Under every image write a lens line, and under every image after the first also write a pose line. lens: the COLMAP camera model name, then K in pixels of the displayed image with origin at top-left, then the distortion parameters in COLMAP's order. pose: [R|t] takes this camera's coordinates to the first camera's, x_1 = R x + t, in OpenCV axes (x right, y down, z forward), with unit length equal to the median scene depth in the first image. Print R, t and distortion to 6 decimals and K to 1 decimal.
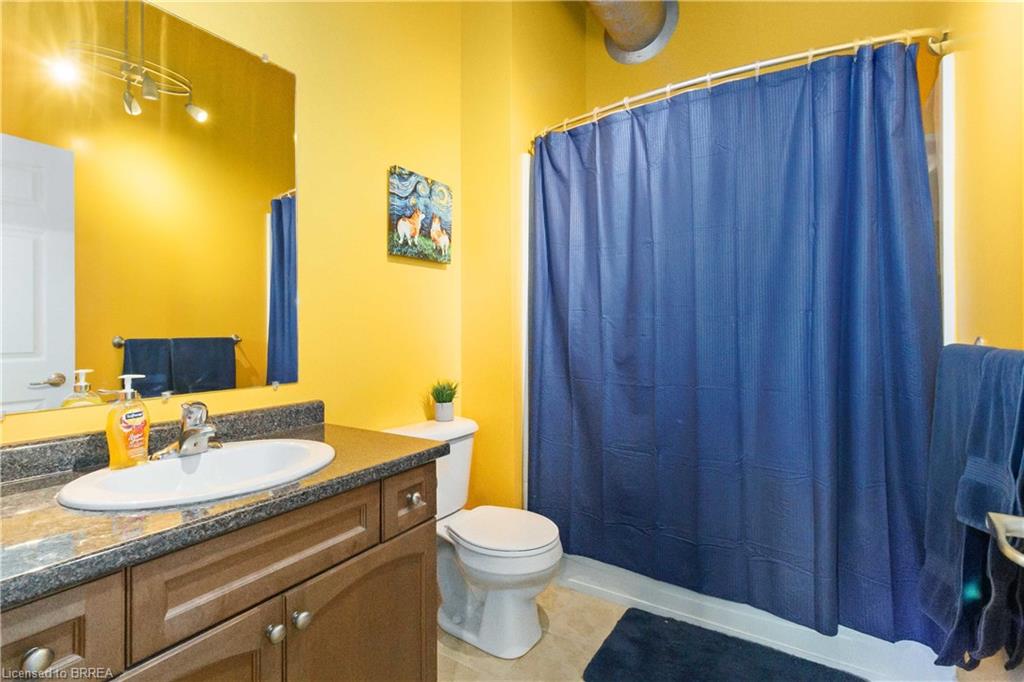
lens RADIAL K [[475.3, 0, 512.2], [0, 475.3, 332.8], [0, 0, 1]] dist [0.001858, 0.000575]
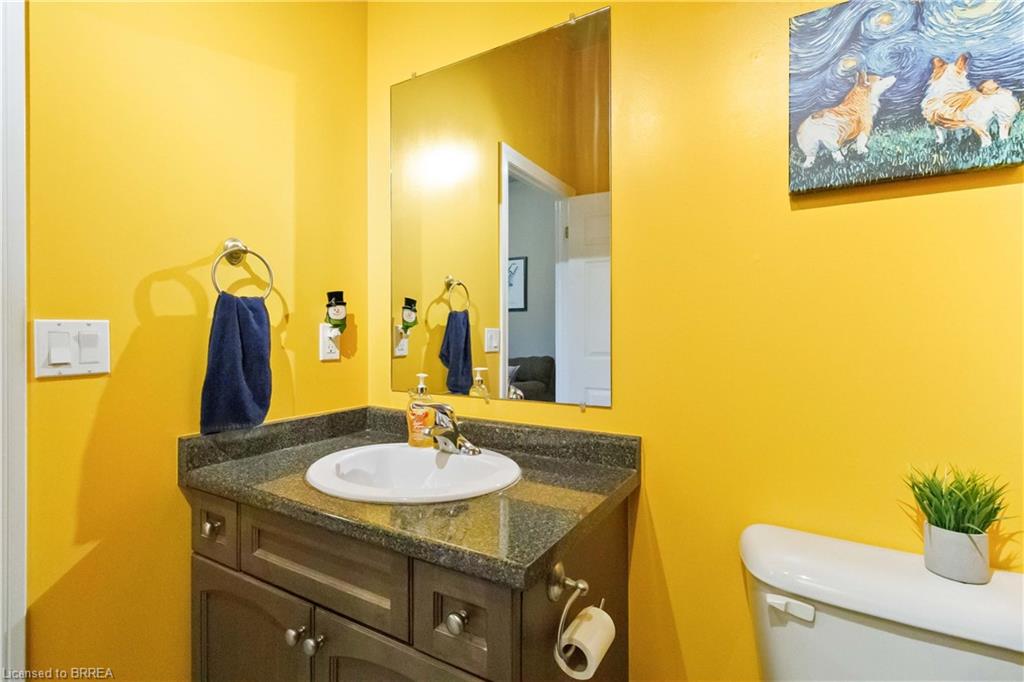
lens RADIAL K [[475.3, 0, 512.2], [0, 475.3, 332.8], [0, 0, 1]] dist [0.001858, 0.000575]
pose [[0.029206, 0.005985, -0.999555, 0.248315], [-0.004498, 0.999973, 0.005856, -0.015023], [0.999563, 0.004325, 0.029232, 0.653953]]
